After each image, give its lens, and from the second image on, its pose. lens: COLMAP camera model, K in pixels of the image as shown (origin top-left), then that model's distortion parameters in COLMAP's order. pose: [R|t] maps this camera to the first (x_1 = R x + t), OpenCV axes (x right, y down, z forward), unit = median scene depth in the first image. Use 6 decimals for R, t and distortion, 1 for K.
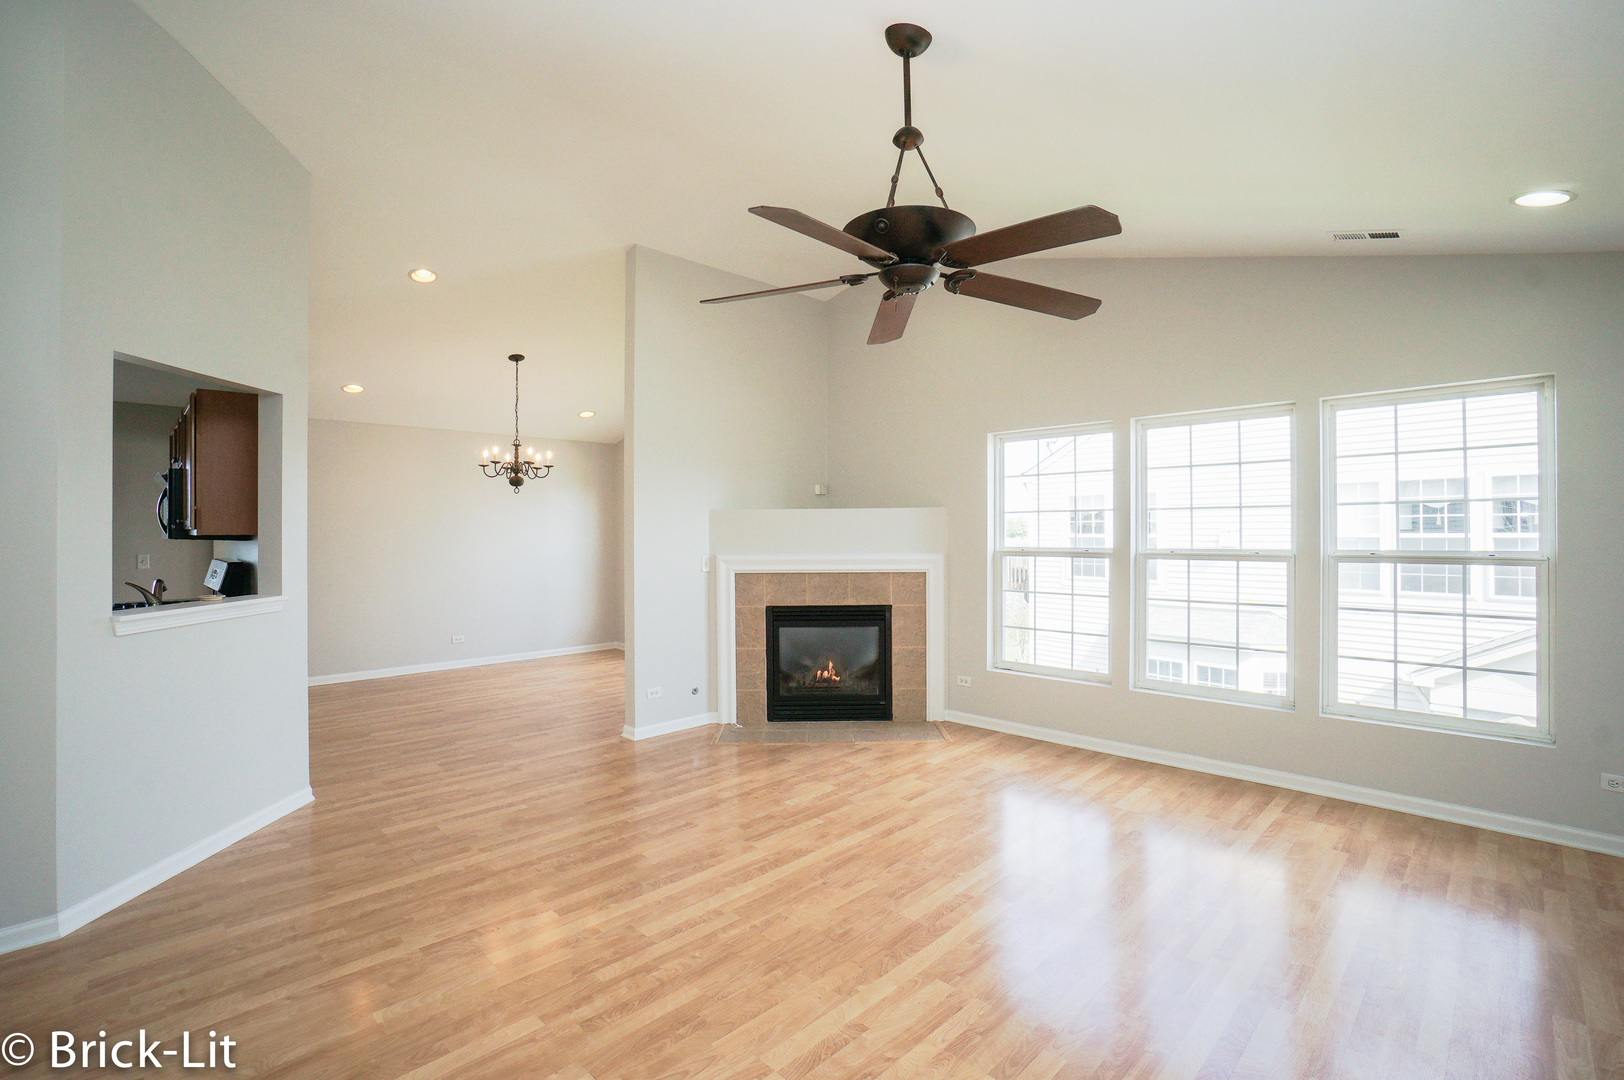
lens RADIAL K [[736.6, 0, 812.8], [0, 736.6, 529.4], [0, 0, 1]] dist [-0.053504, 0.000660]
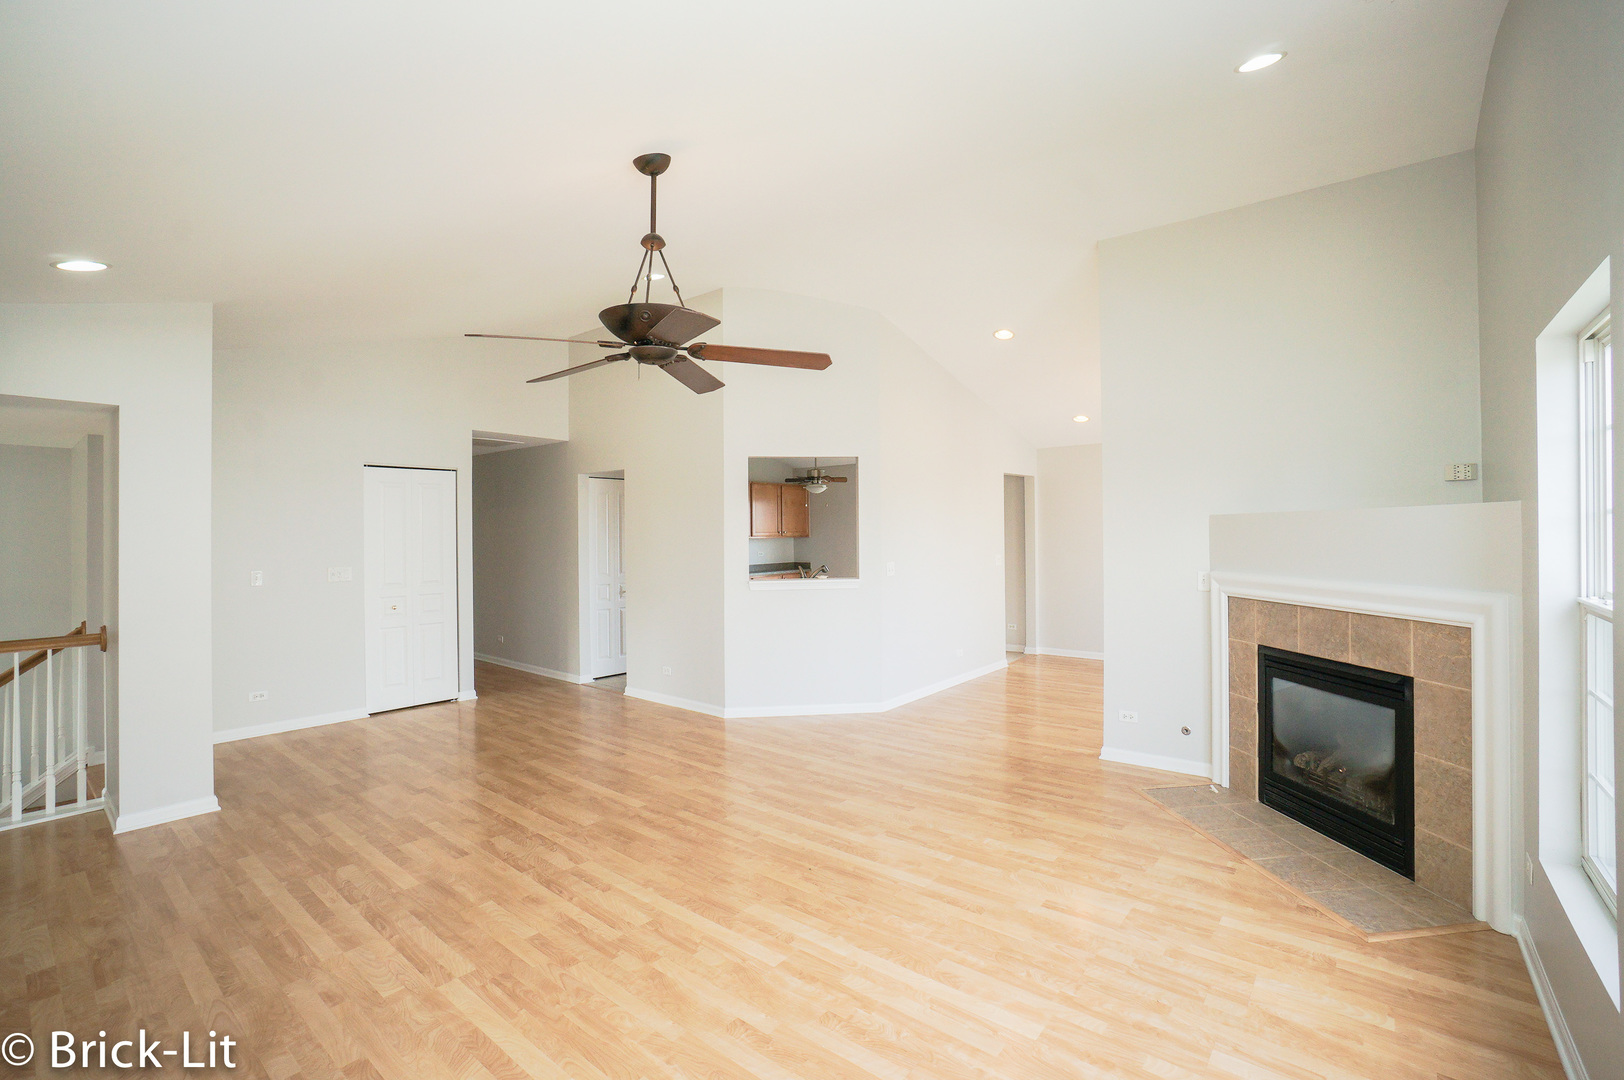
lens RADIAL K [[715.0, 0, 814.1], [0, 715.0, 522.5], [0, 0, 1]] dist [-0.073494, 0.026509]
pose [[0.098226, -0.009021, -0.995123, 0.596366], [0.011059, 0.999907, -0.007972, -0.017650], [0.995103, -0.010222, 0.098316, 0.497986]]
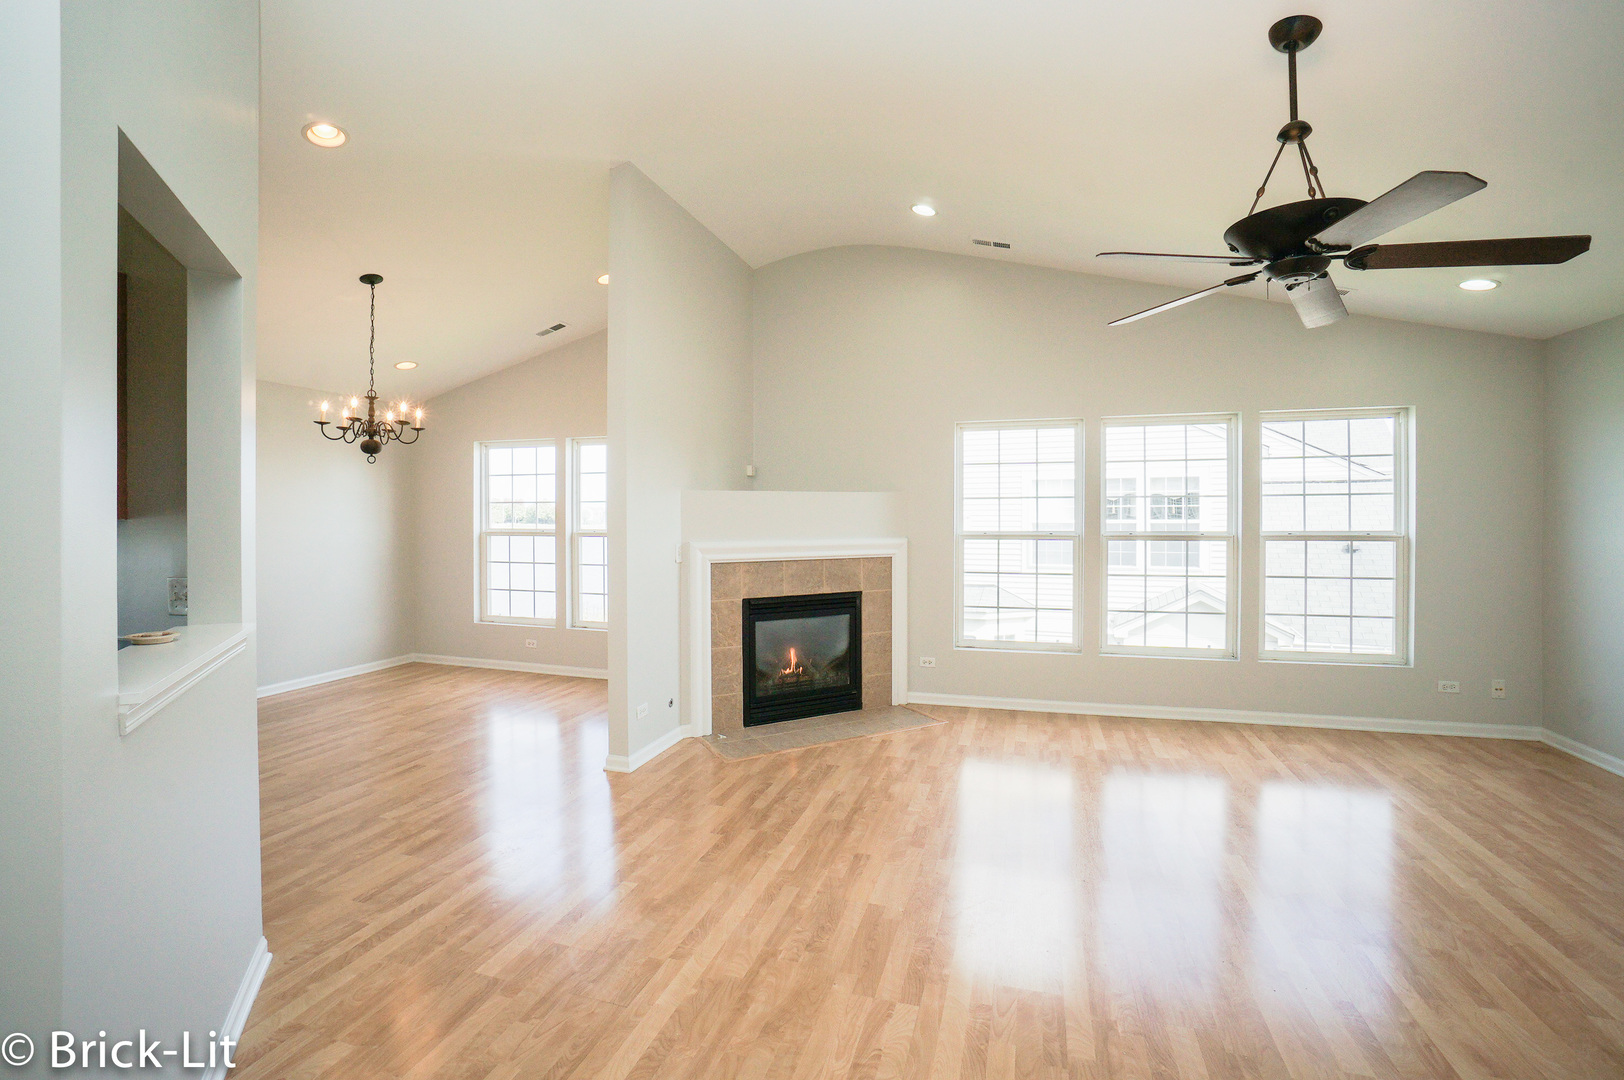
lens RADIAL K [[715.0, 0, 814.1], [0, 715.0, 522.5], [0, 0, 1]] dist [-0.073494, 0.026509]
pose [[0.881597, -0.000383, 0.472004, -0.402339], [-0.004183, 0.999954, 0.008623, 0.003354], [-0.471985, -0.009576, 0.881555, 0.198072]]
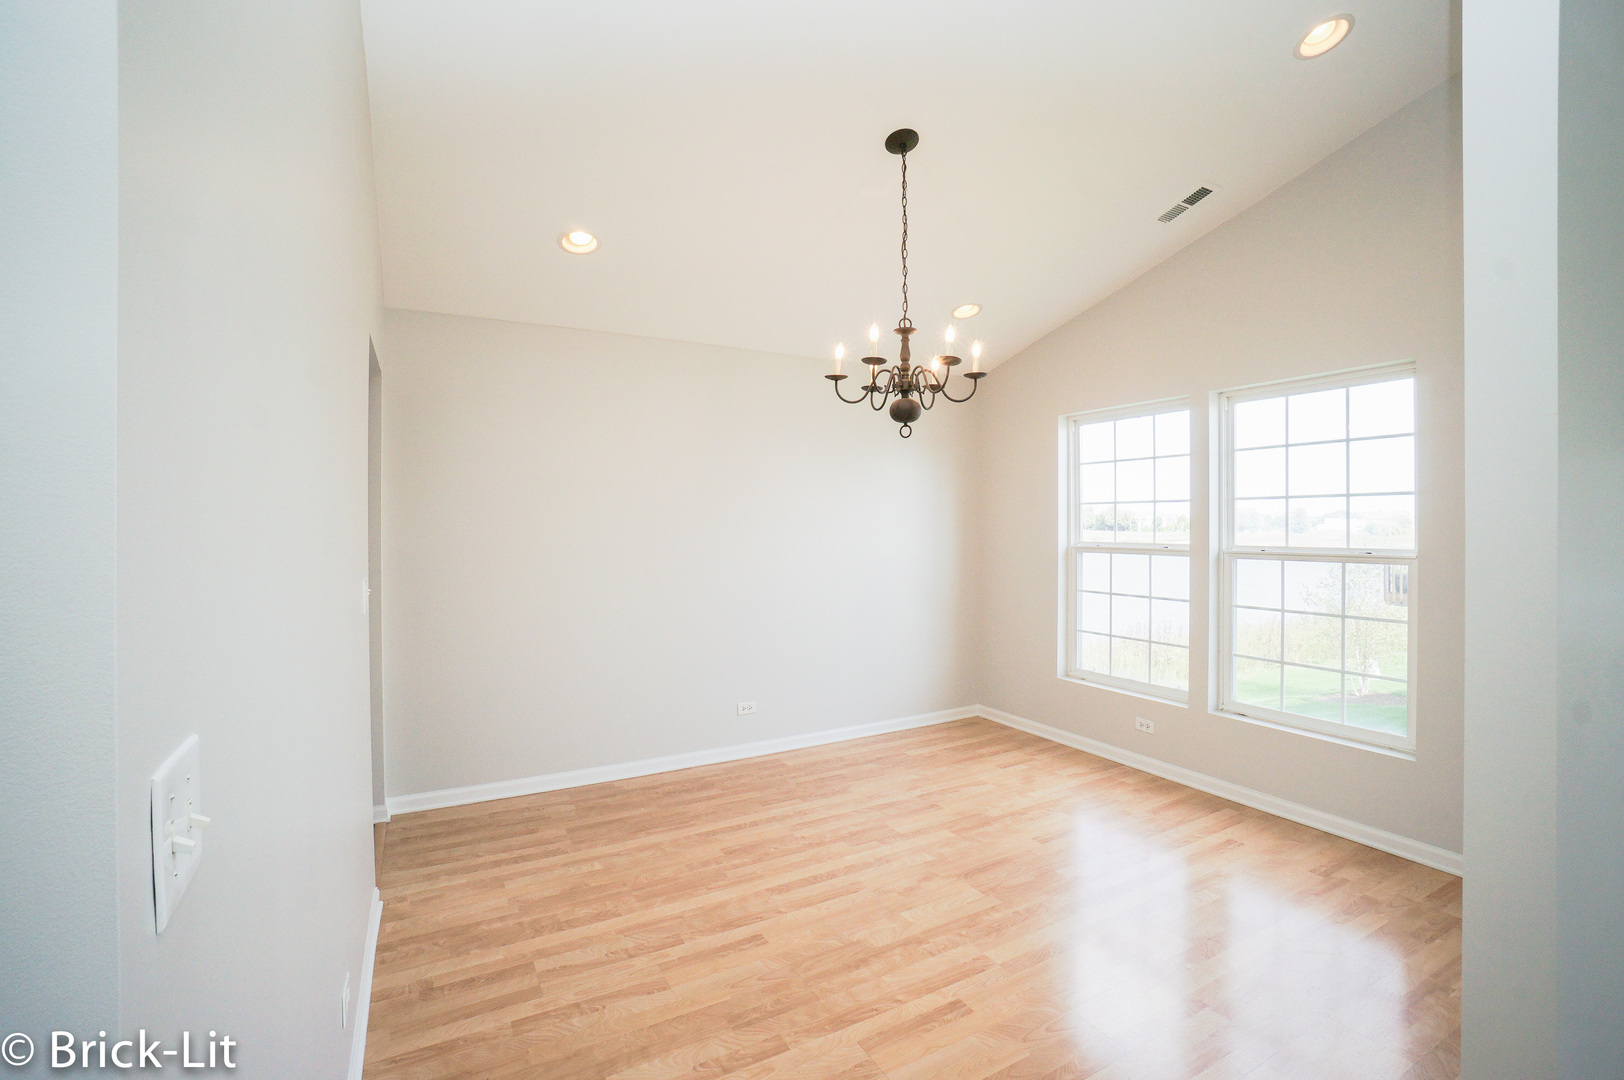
lens RADIAL K [[715.0, 0, 814.1], [0, 715.0, 522.5], [0, 0, 1]] dist [-0.073494, 0.026509]
pose [[0.962642, 0.002602, -0.270765, -0.399065], [-0.002192, 0.999996, 0.001816, 0.003218], [0.270769, -0.001155, 0.962644, 0.658418]]
